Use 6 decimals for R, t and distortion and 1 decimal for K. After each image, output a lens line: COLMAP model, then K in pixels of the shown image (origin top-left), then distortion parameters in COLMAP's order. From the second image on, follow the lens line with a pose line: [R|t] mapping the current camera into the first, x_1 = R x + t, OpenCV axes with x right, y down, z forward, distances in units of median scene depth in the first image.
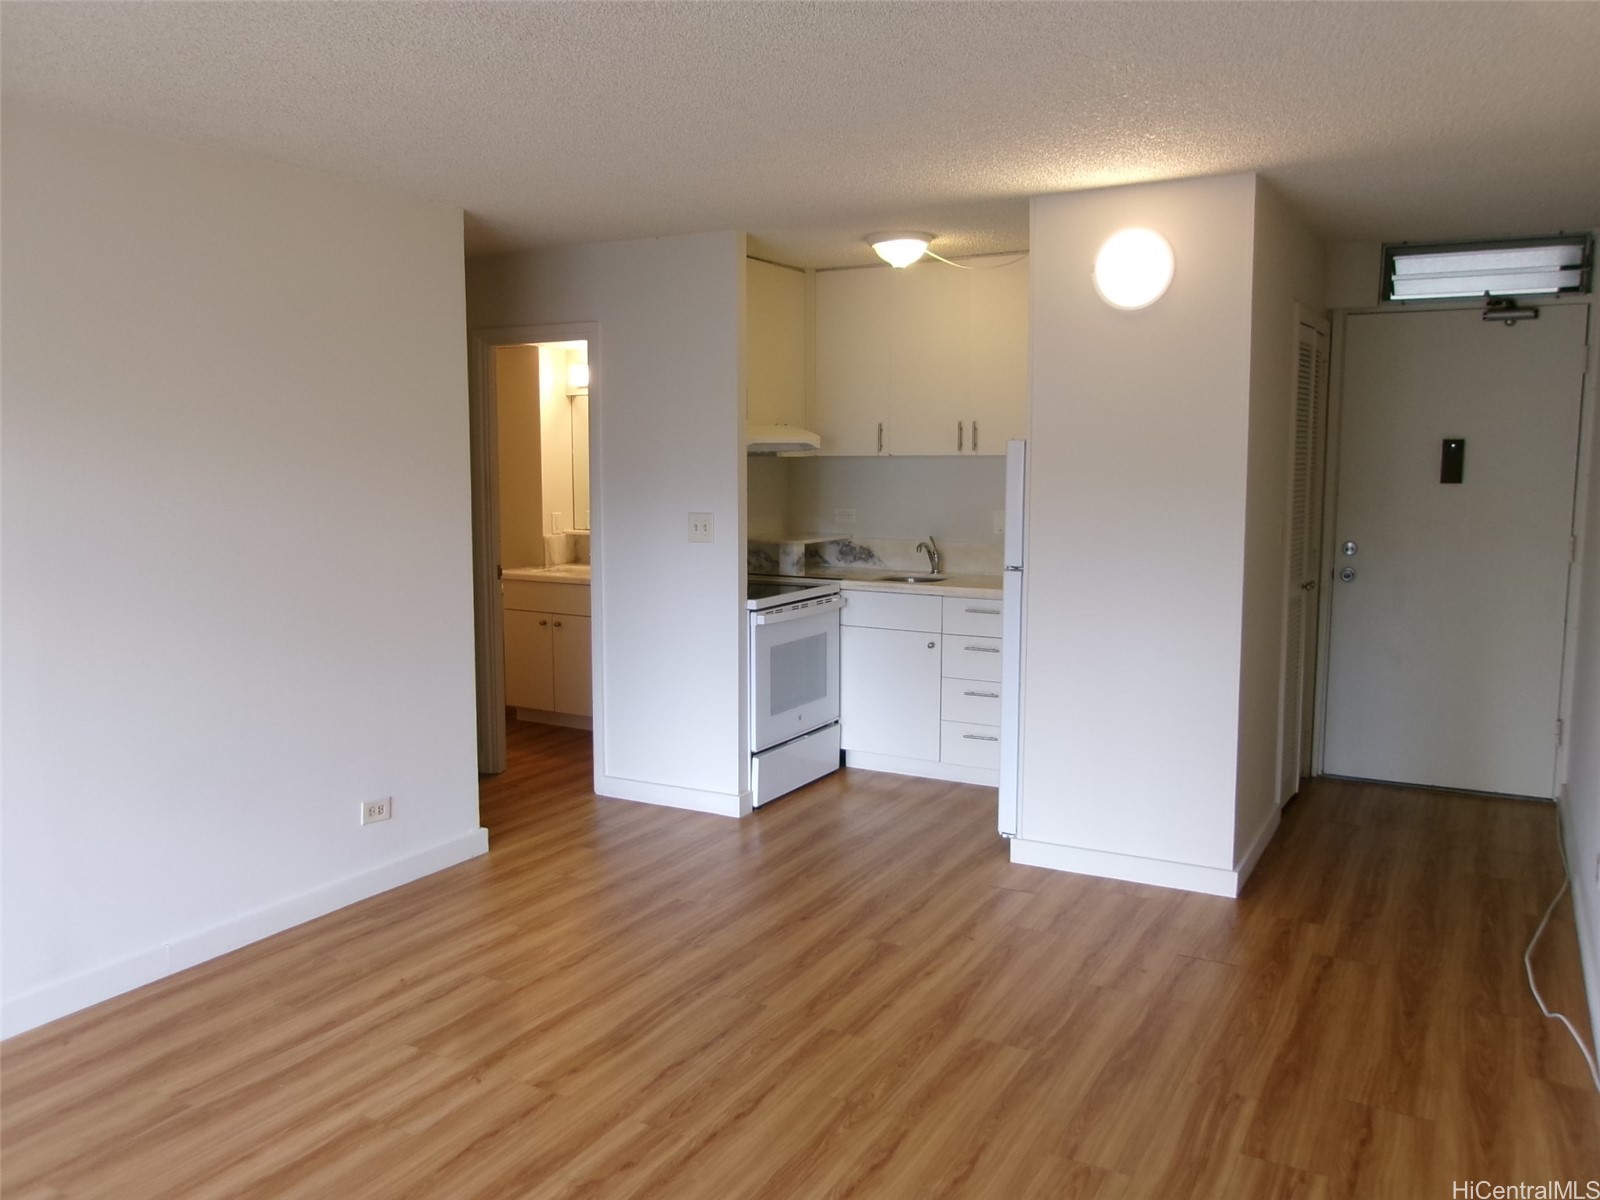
lens RADIAL K [[1250.0, 0, 799.1], [0, 1250.0, 603.5], [0, 0, 1]] dist [-0.012382, 0.035851]
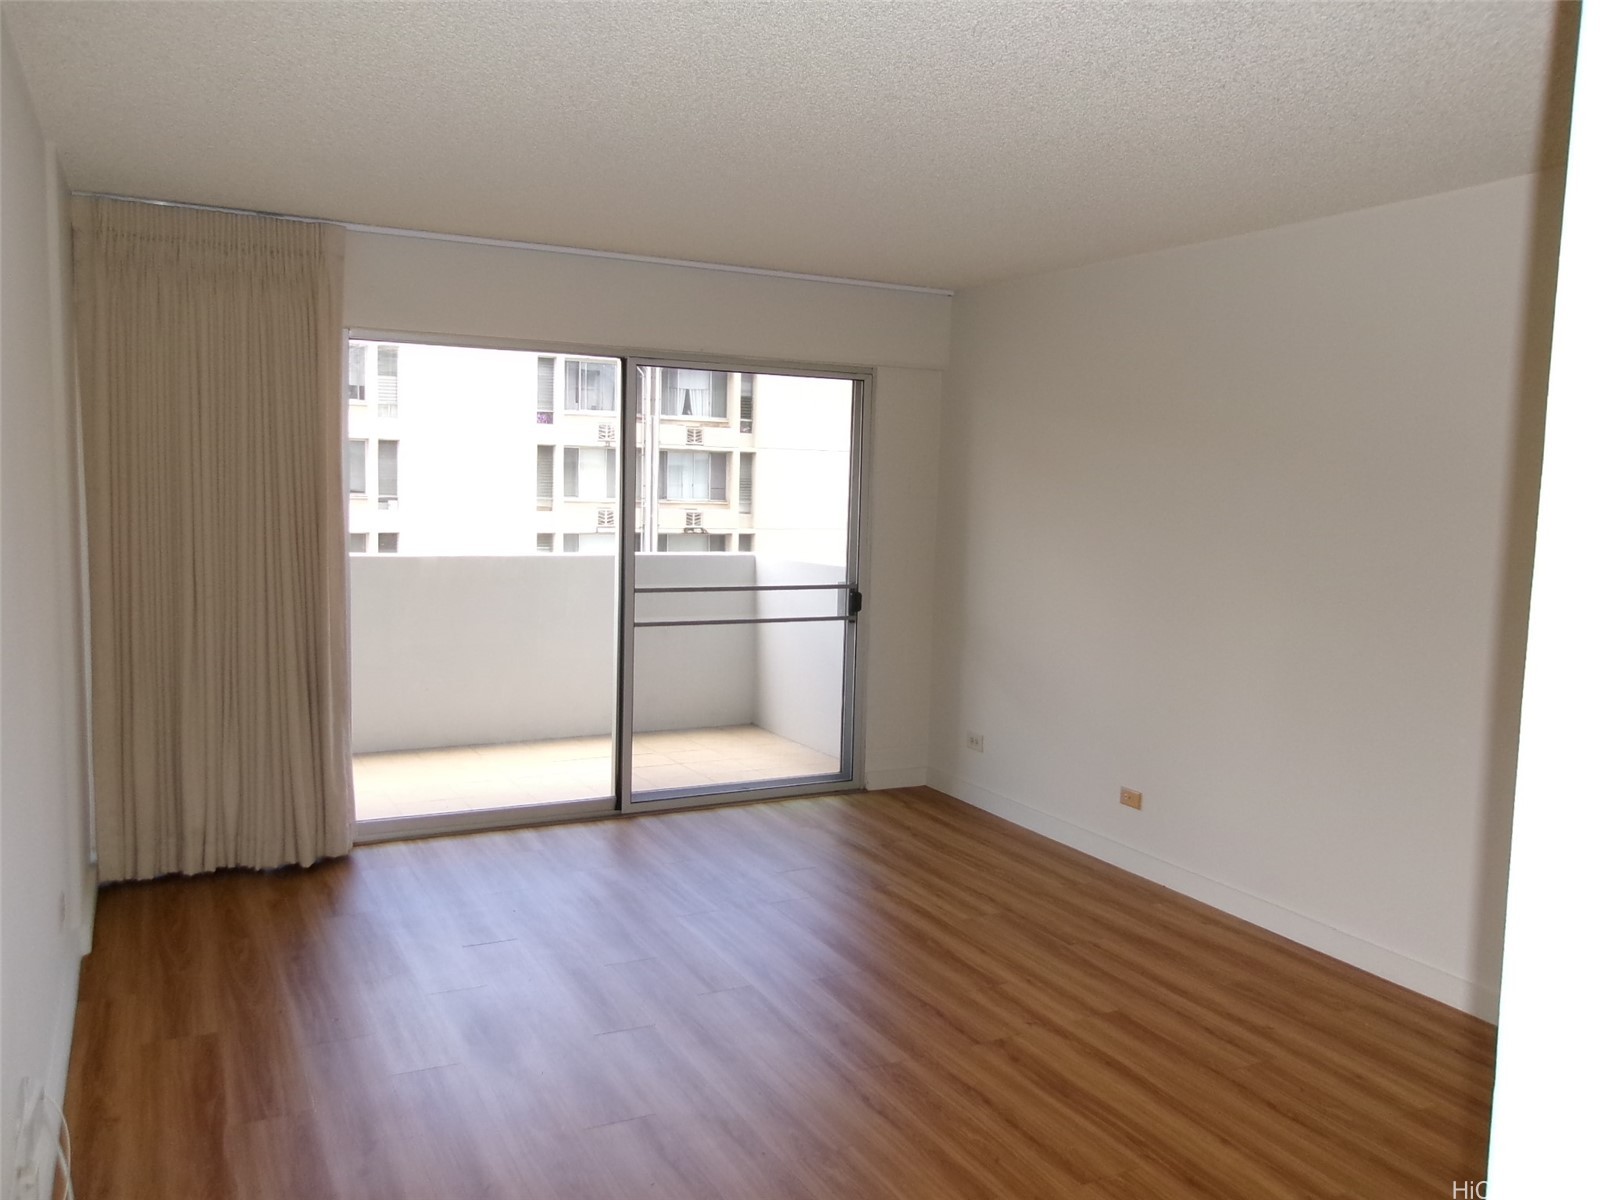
lens RADIAL K [[1250.0, 0, 802.8], [0, 1250.0, 601.1], [0, 0, 1]] dist [-0.012382, 0.035851]
pose [[-0.552881, 0.068097, -0.830473, 0.745135], [-0.118272, 0.980151, 0.159109, -0.153937], [0.824824, 0.186190, -0.533853, 1.274251]]
